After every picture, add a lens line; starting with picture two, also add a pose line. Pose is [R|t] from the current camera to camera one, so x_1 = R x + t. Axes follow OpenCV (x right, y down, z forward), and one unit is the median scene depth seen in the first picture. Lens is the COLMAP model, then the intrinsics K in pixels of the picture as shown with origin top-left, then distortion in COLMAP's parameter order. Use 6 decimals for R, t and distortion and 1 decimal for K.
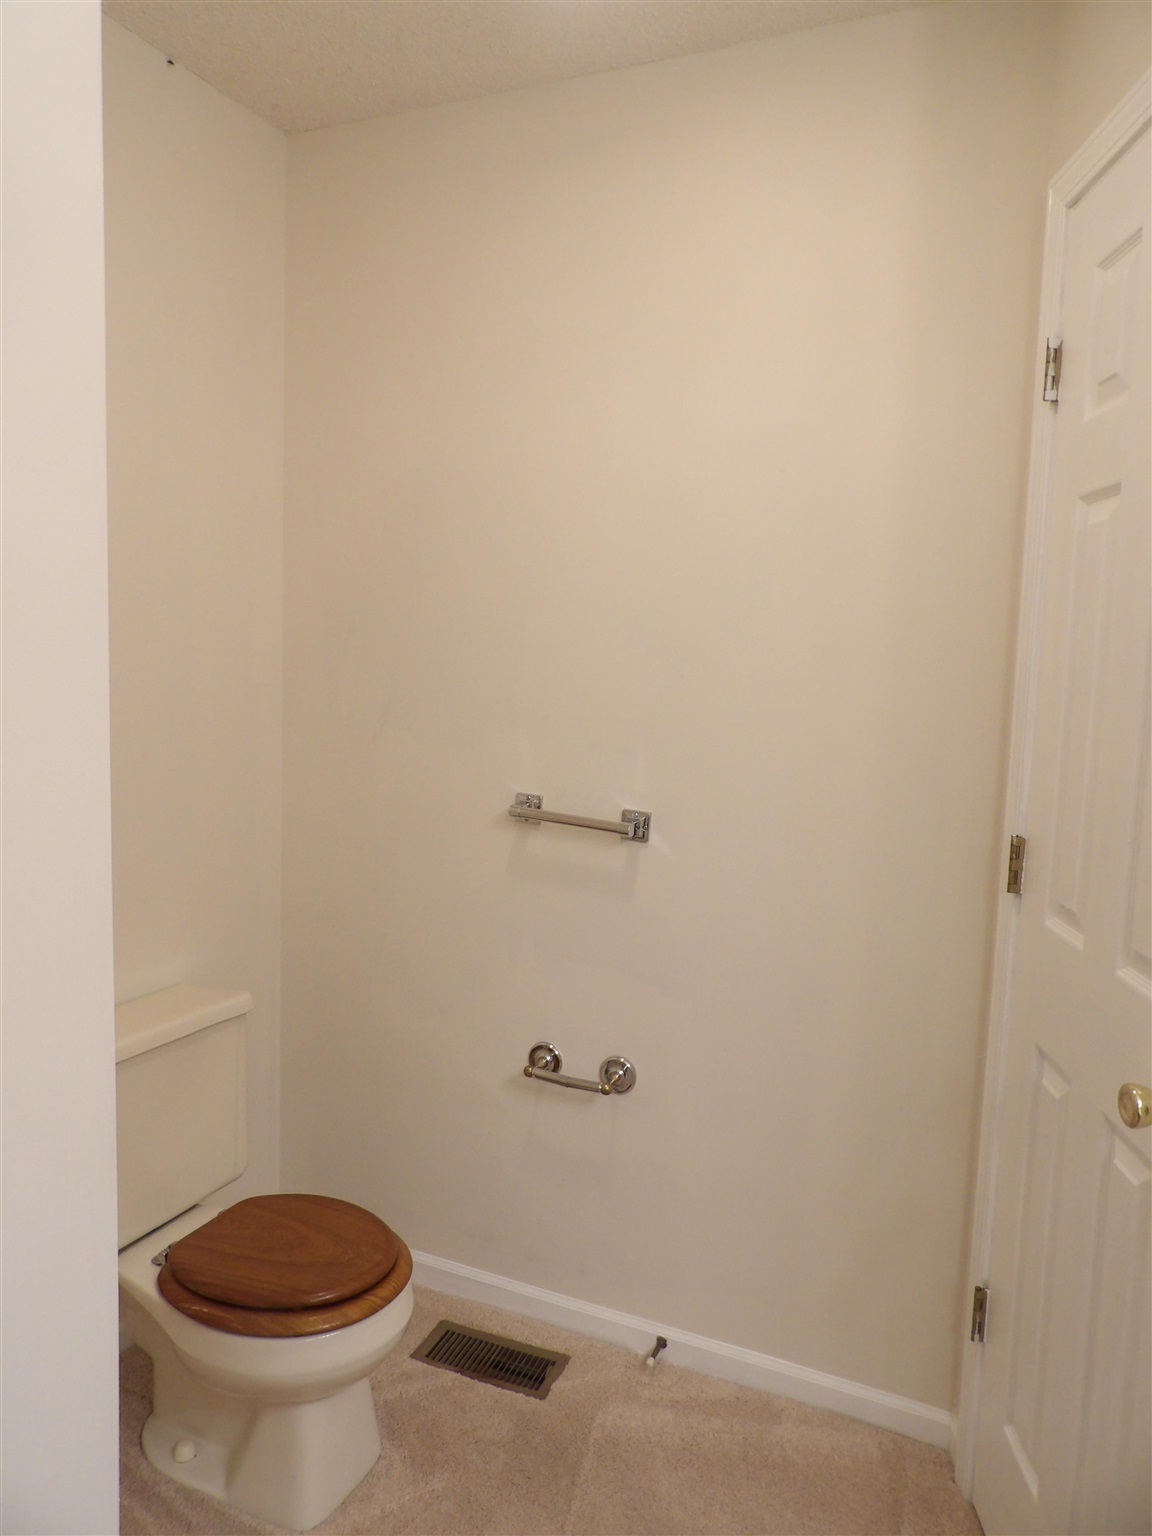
lens RADIAL K [[1099.7, 0, 560.8], [0, 1099.7, 763.6], [0, 0, 1]] dist [-0.030180, 0.044110]
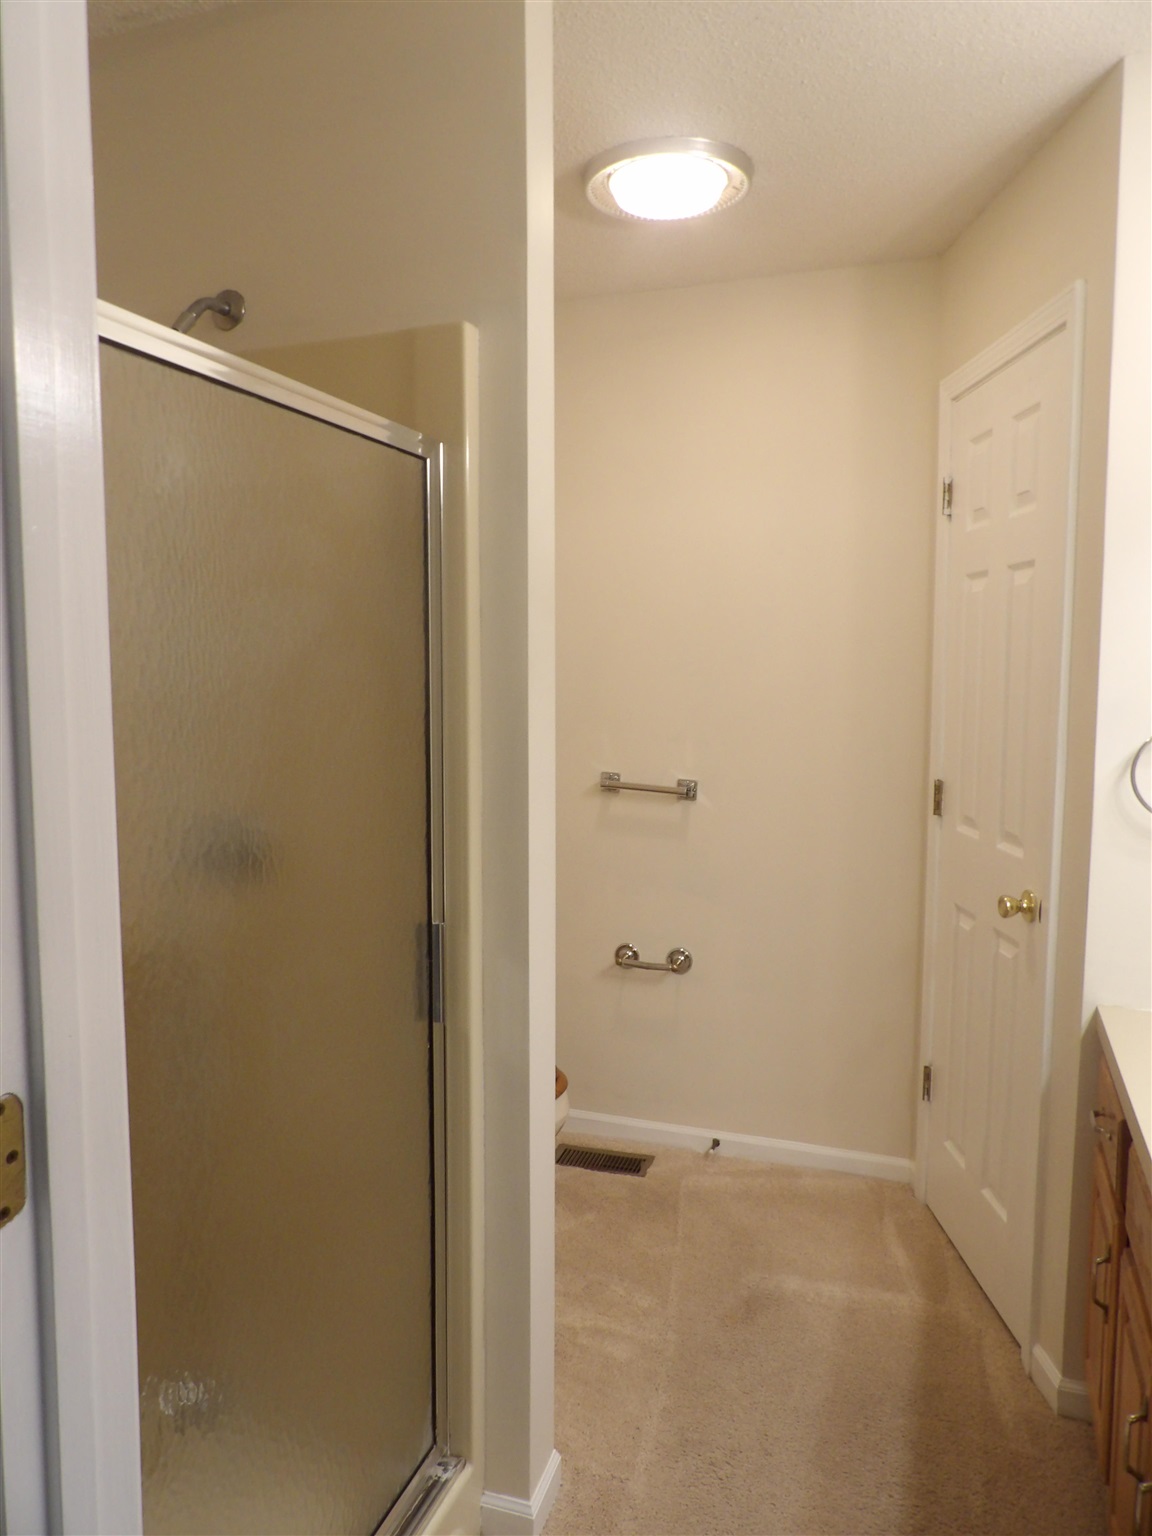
lens RADIAL K [[1099.7, 0, 570.0], [0, 1099.7, 763.4], [0, 0, 1]] dist [-0.030180, 0.044110]
pose [[0.996089, -0.036174, 0.080606, -0.227483], [0.037243, 0.999236, -0.011807, 0.036253], [-0.080117, 0.014763, 0.996676, -0.510269]]
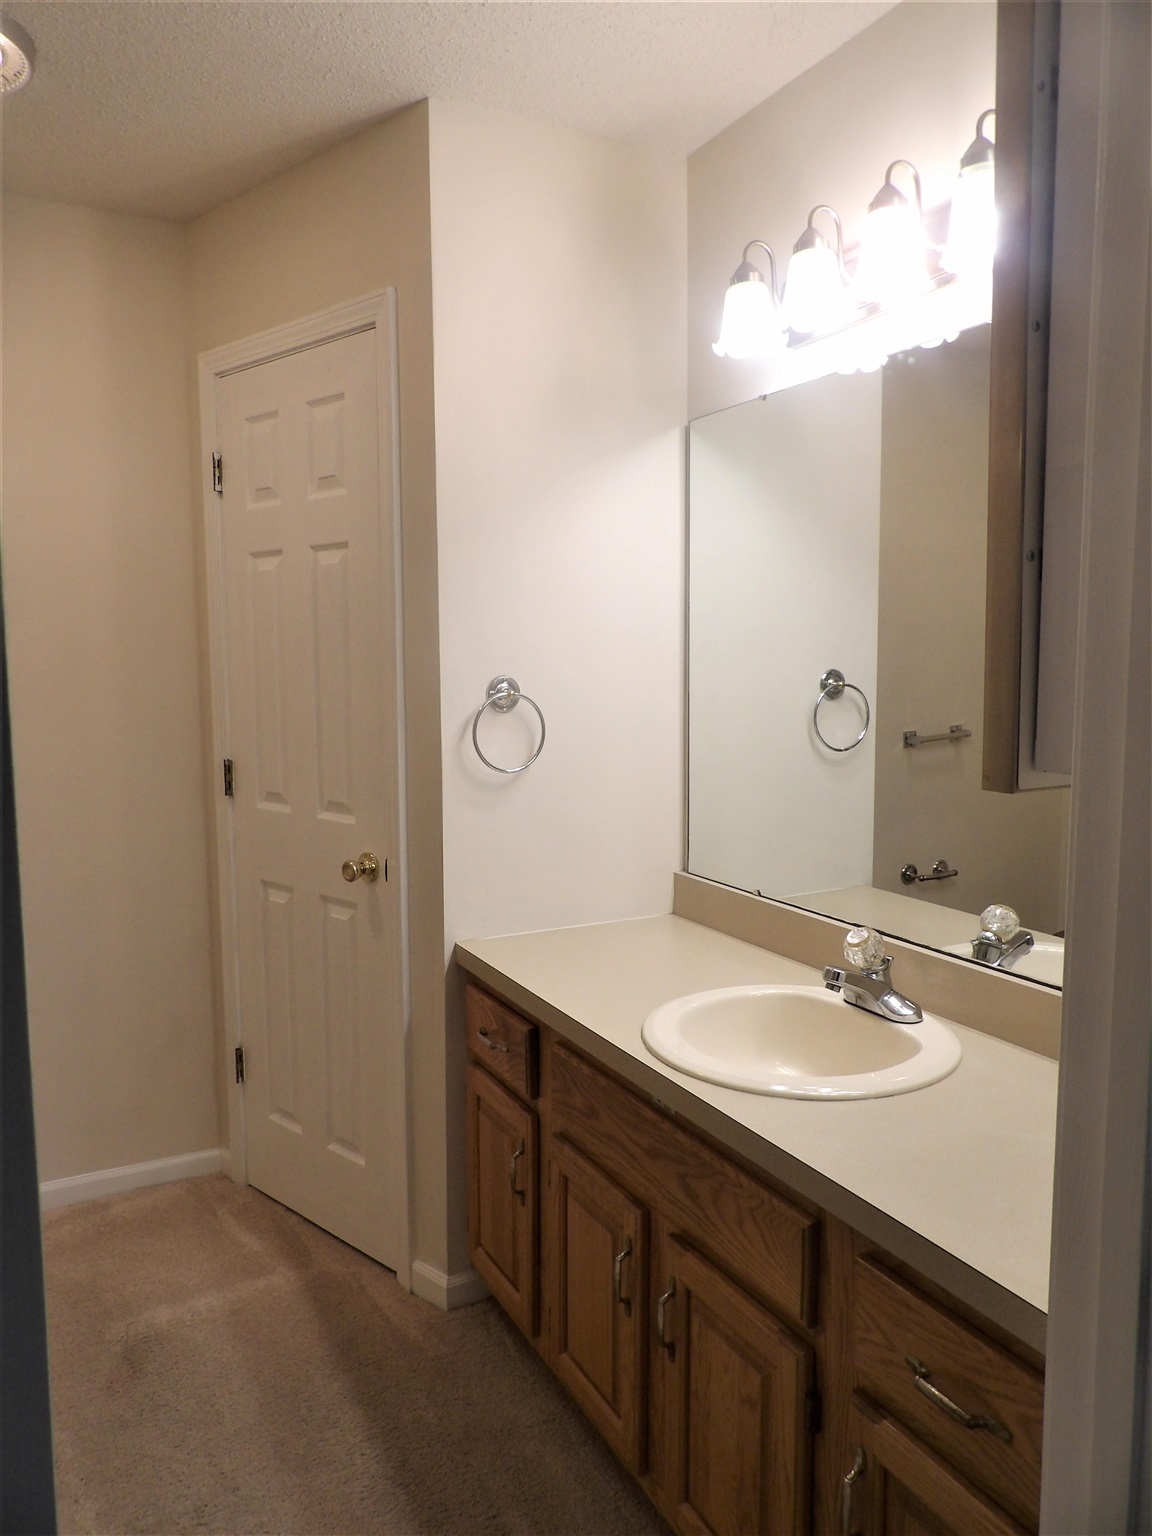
lens RADIAL K [[1099.7, 0, 567.3], [0, 1099.7, 764.3], [0, 0, 1]] dist [-0.030180, 0.044110]
pose [[0.610408, -0.118561, 0.783164, -0.478571], [0.107629, 0.991979, 0.066285, 0.017651], [-0.784741, 0.043831, 0.618272, -0.341980]]
